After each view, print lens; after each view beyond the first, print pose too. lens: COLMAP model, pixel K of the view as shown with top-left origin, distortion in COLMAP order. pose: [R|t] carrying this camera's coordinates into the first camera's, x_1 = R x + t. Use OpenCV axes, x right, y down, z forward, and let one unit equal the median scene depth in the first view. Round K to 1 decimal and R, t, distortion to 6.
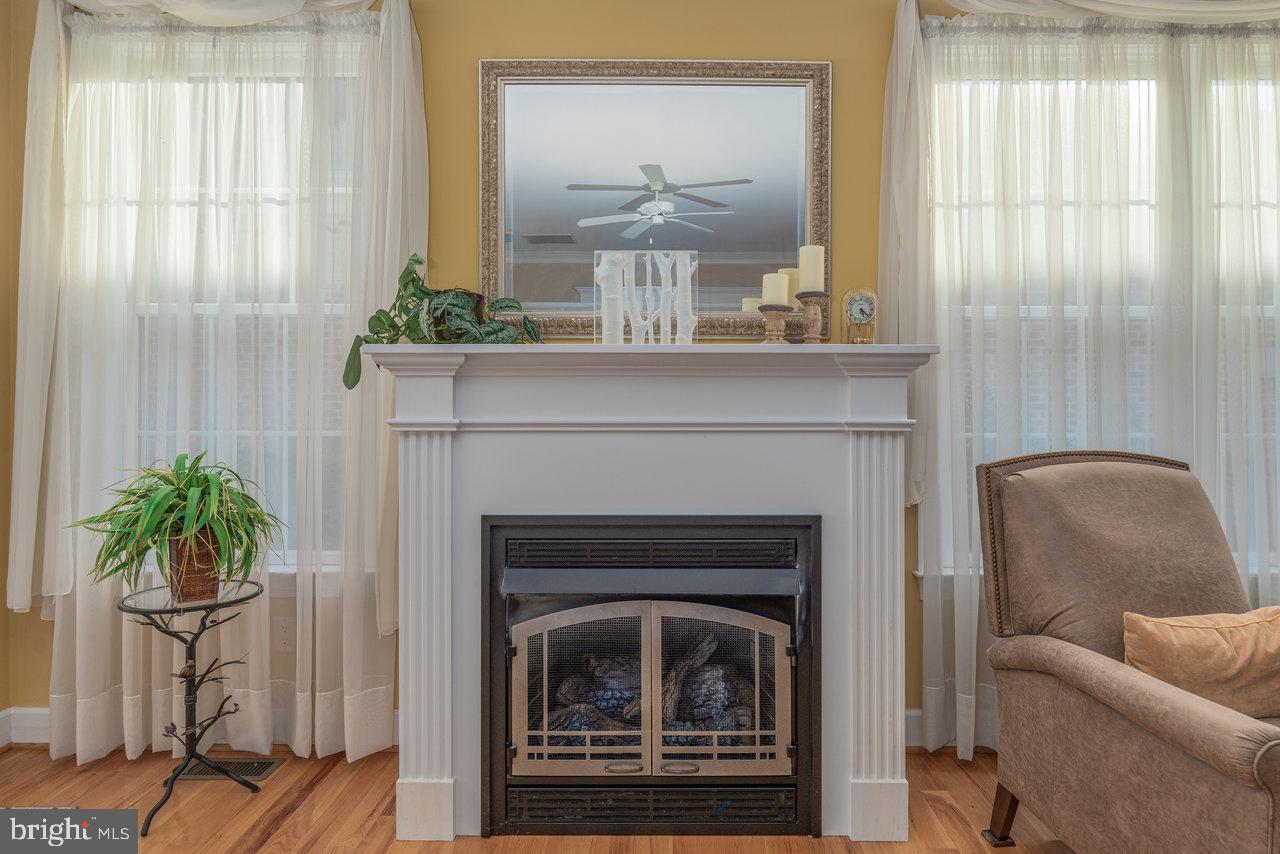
lens RADIAL K [[723.9, 0, 654.5], [0, 723.9, 366.2], [0, 0, 1]] dist [-0.009695, -0.001040]
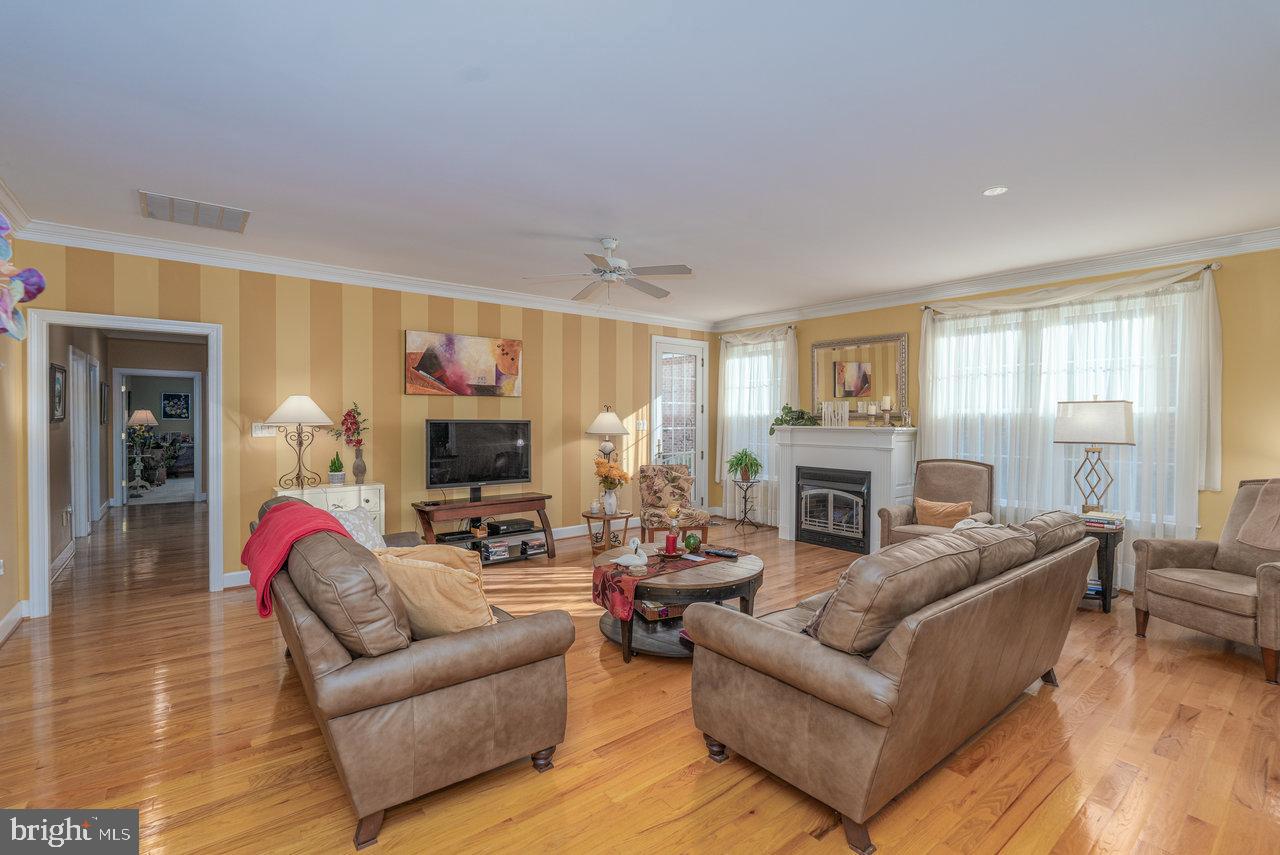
lens RADIAL K [[584.4, 0, 640.7], [0, 584.4, 423.3], [0, 0, 1]] dist [0.002065, -0.001838]
pose [[0.620935, 0.008677, -0.783814, 1.870889], [0.011739, 0.999724, 0.020367, -0.122983], [0.783774, -0.021848, 0.620662, -1.827776]]
